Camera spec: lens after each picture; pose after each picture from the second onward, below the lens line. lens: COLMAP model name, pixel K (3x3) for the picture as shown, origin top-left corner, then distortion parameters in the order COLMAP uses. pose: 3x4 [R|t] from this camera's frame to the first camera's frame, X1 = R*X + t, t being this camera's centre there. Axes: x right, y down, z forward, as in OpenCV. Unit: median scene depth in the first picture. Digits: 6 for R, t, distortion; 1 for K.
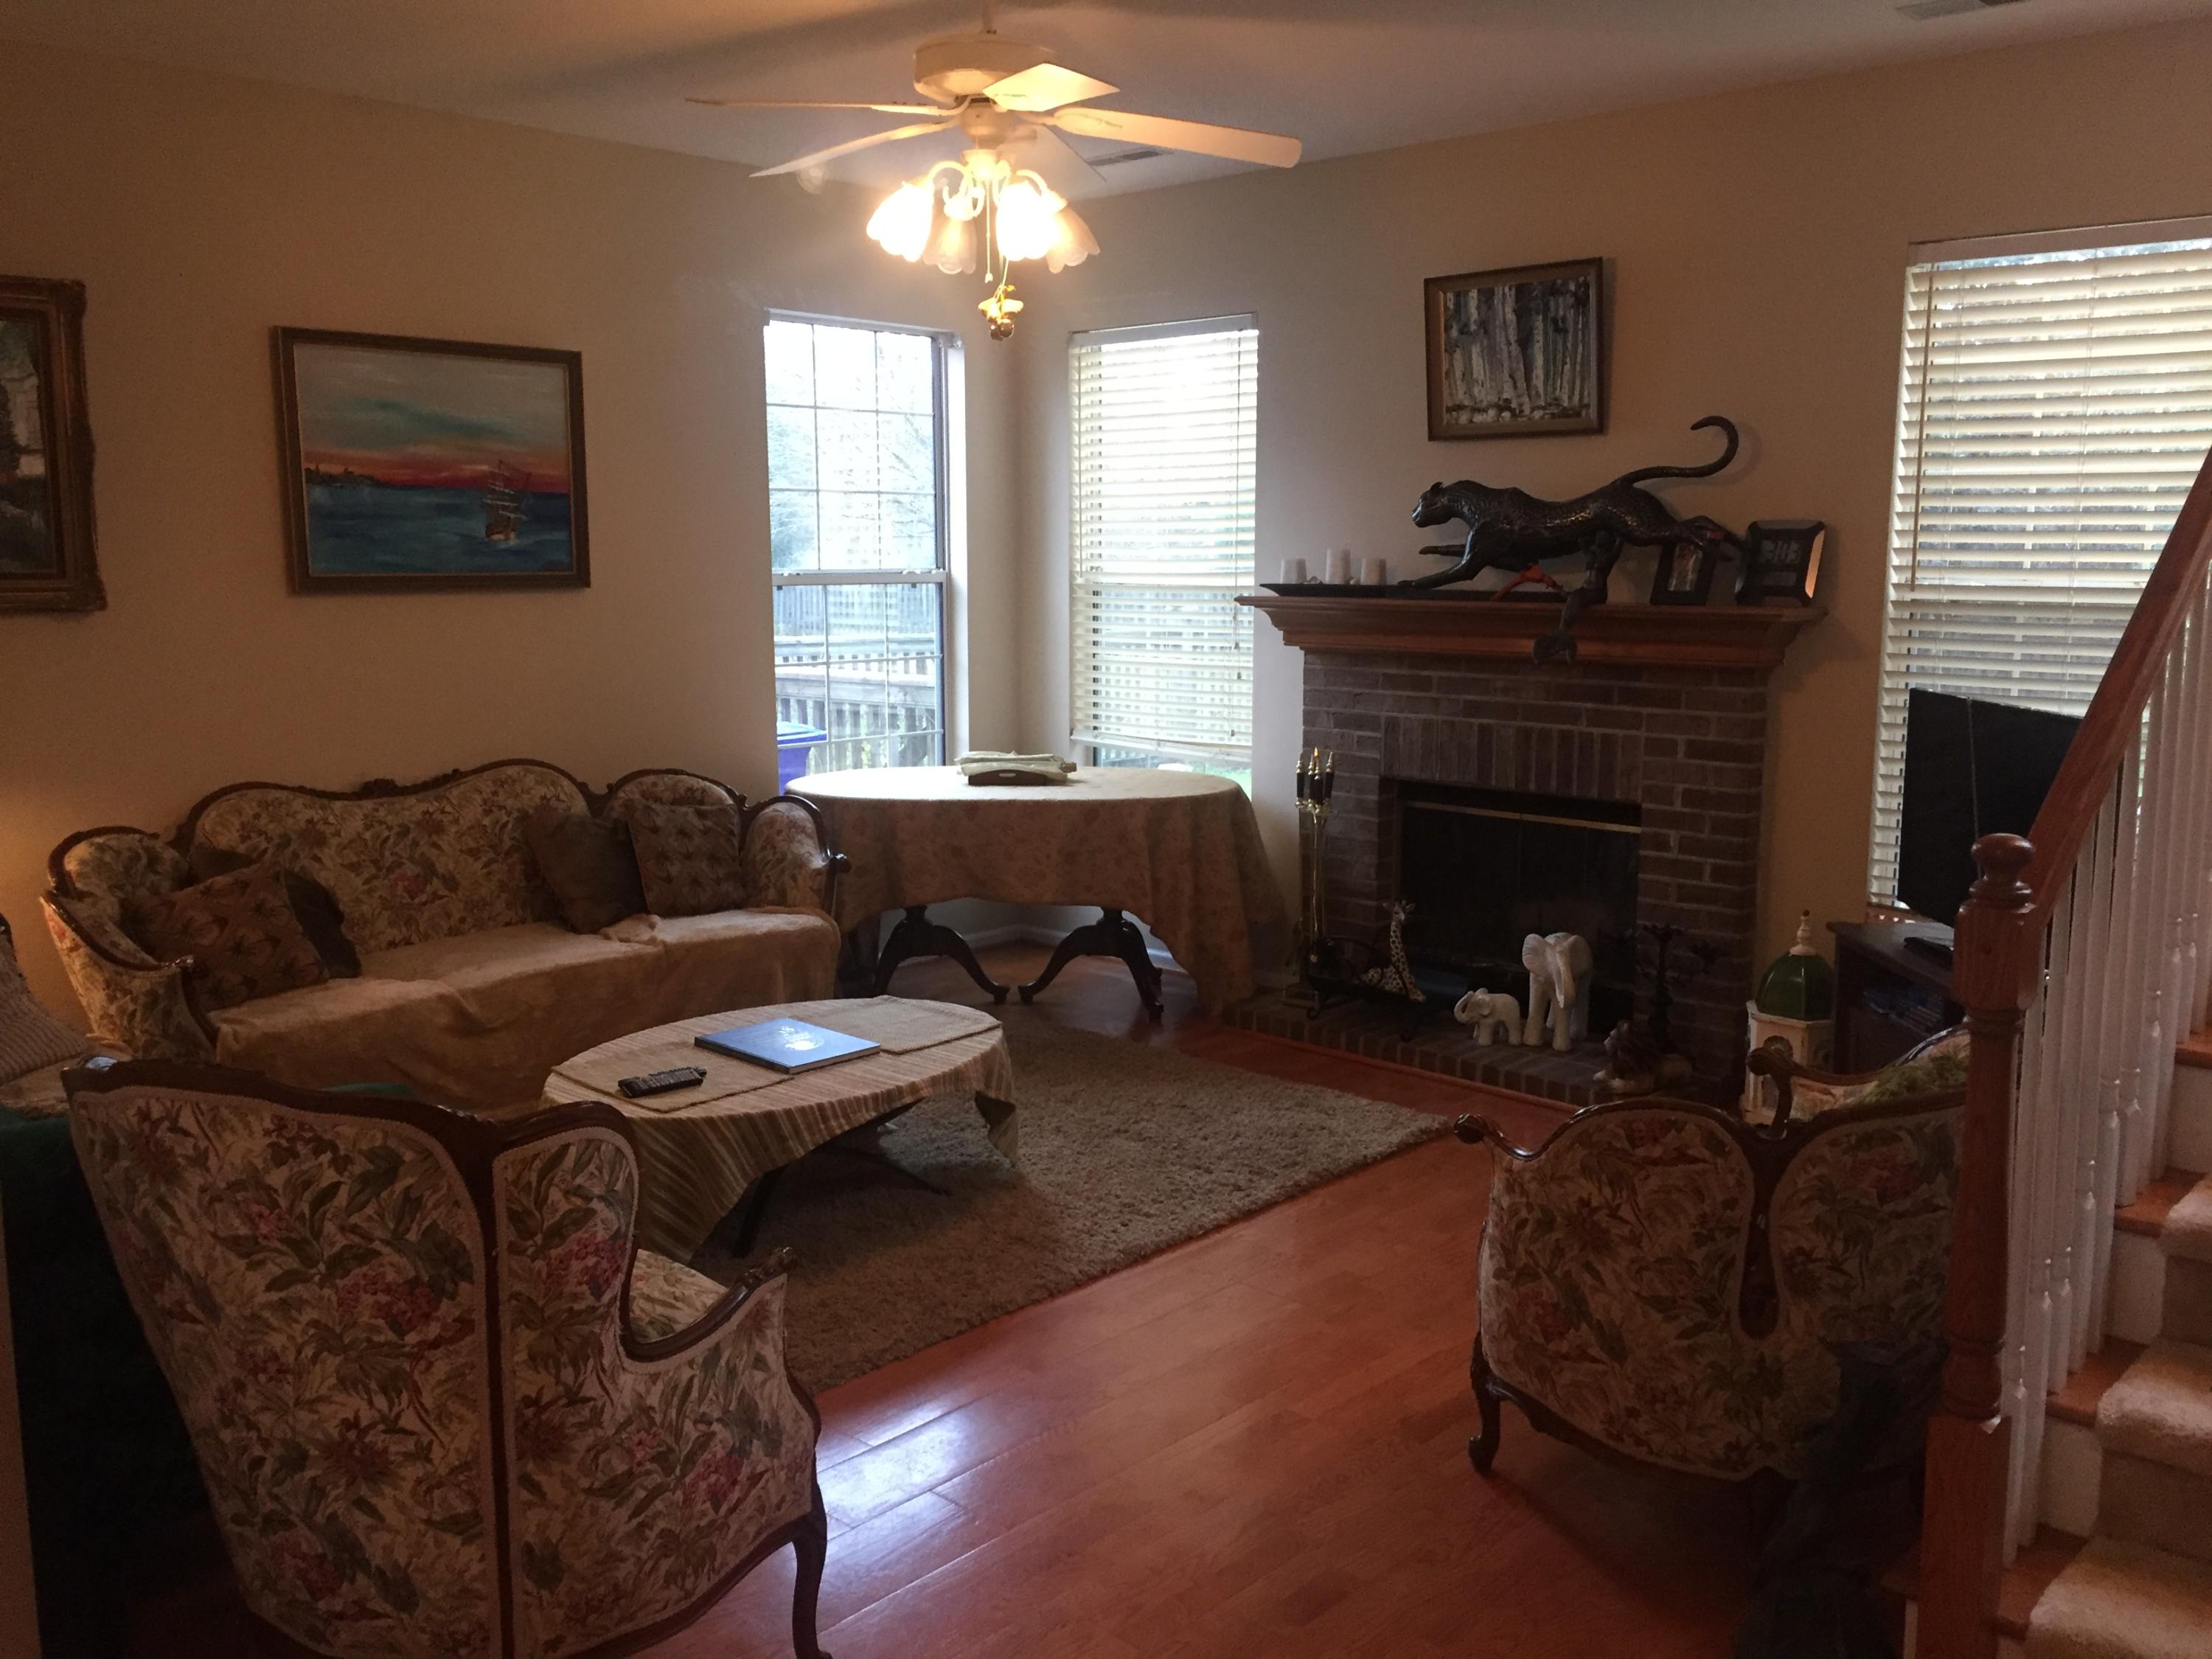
lens RADIAL K [[1888.7, 0, 1106.0], [0, 1888.7, 829.5], [0, 0, 1]] dist [0.085511, -0.121703]
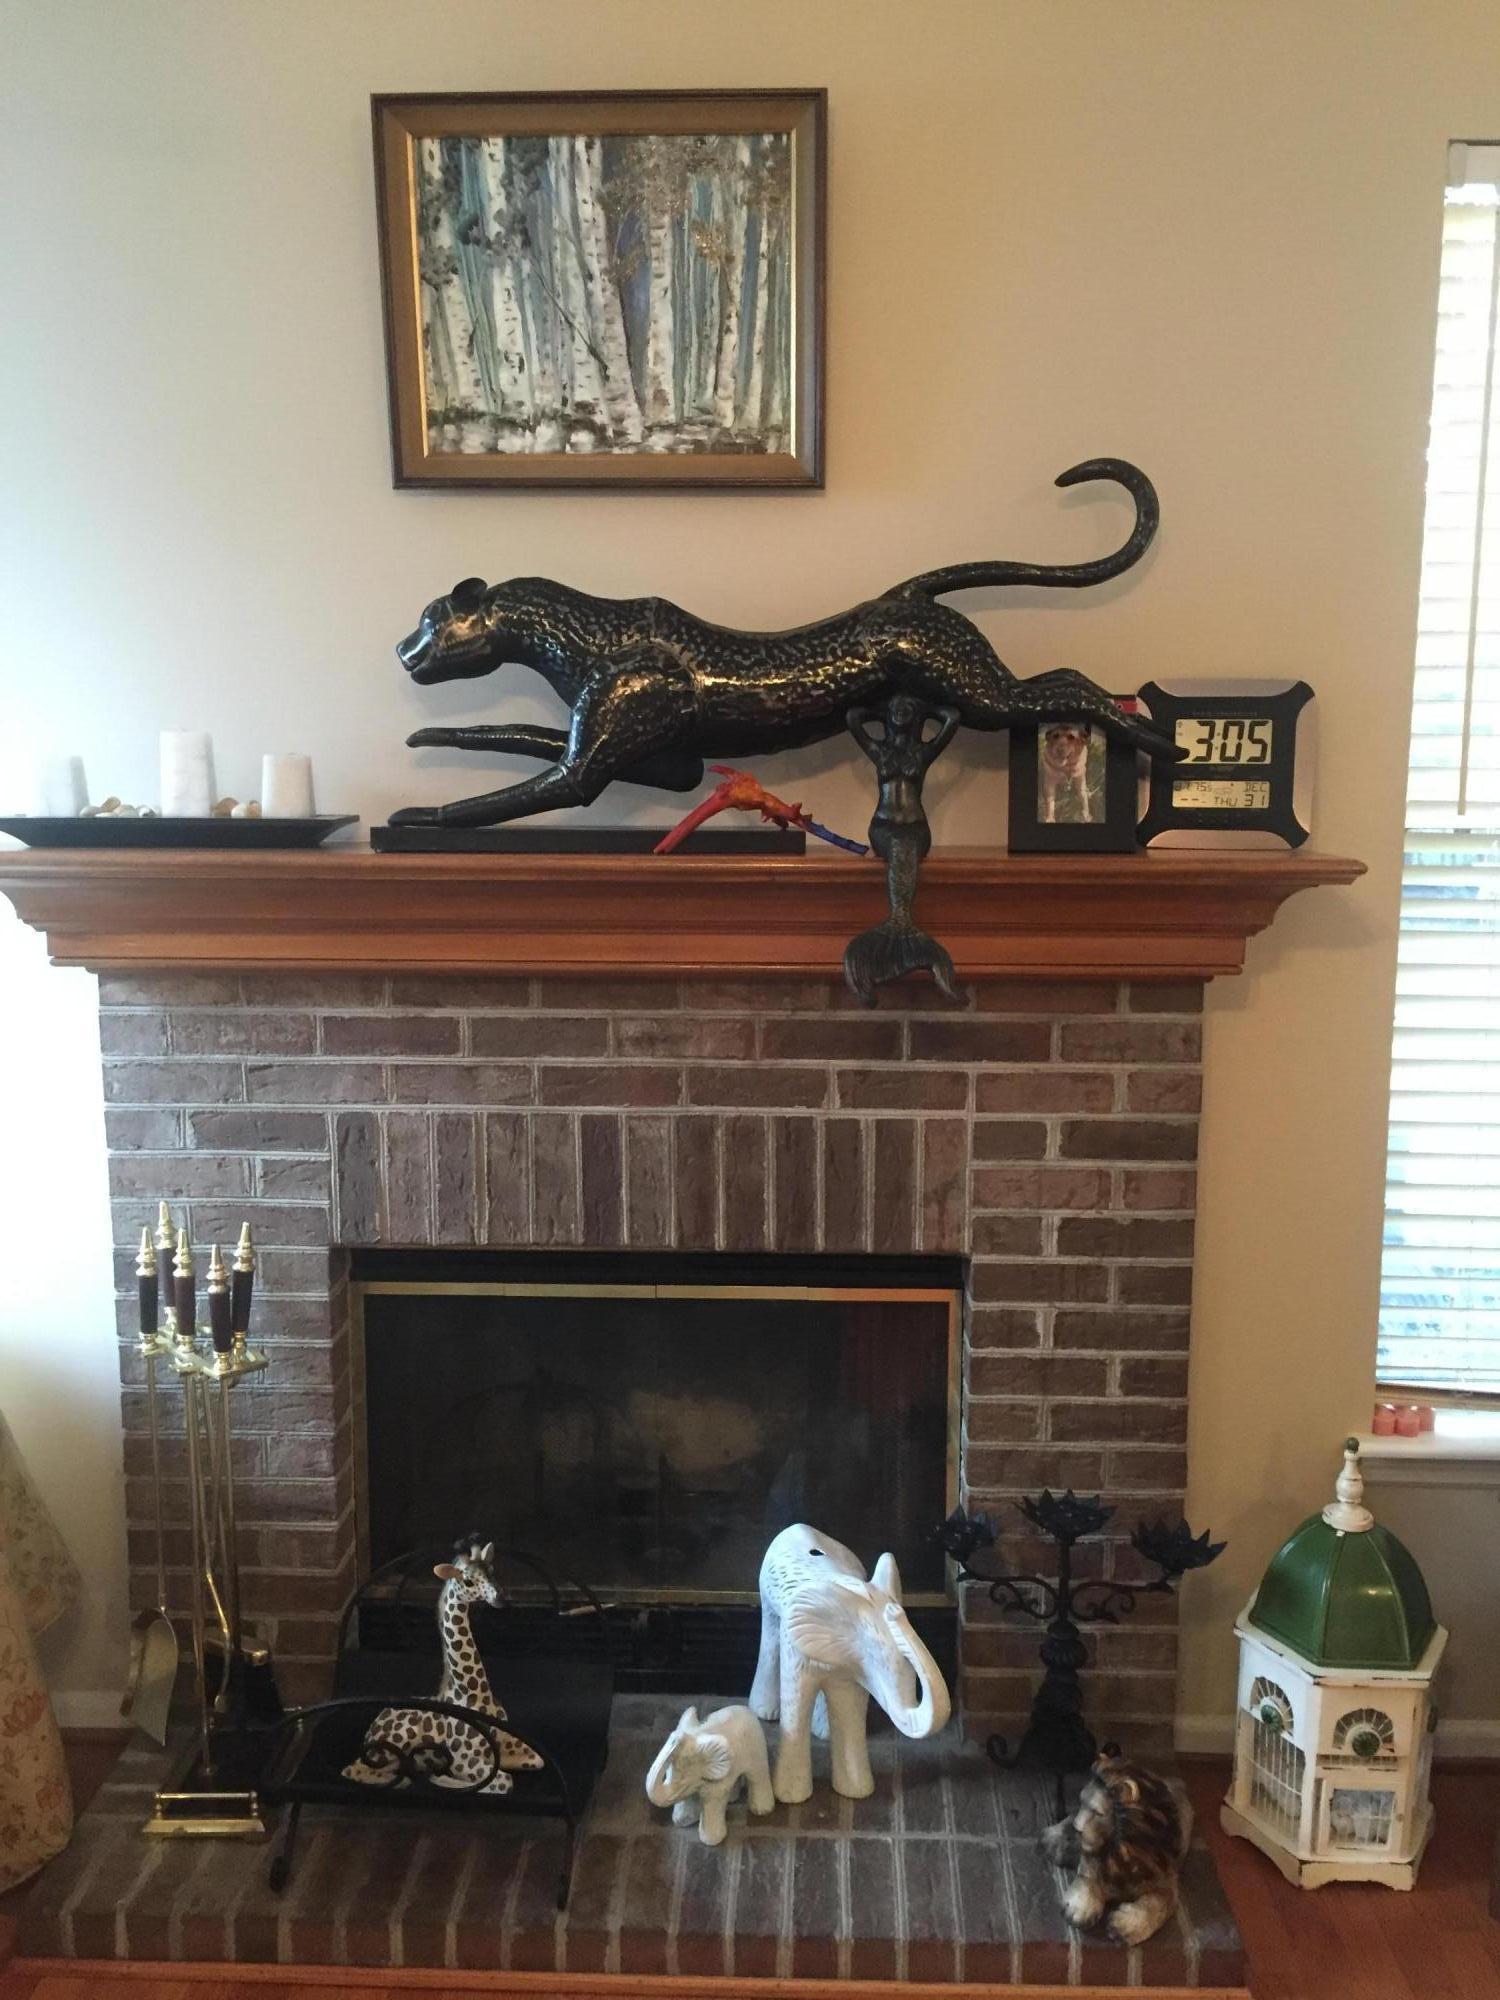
lens RADIAL K [[1707.7, 0, 750.0], [0, 1707.7, 1000.0], [0, 0, 1]] dist [0.085511, -0.121703]
pose [[0.748347, -0.098130, 0.656009, -0.042505], [0.098183, 0.994489, 0.036759, -0.097422], [-0.656001, 0.036901, 0.753858, 0.677626]]
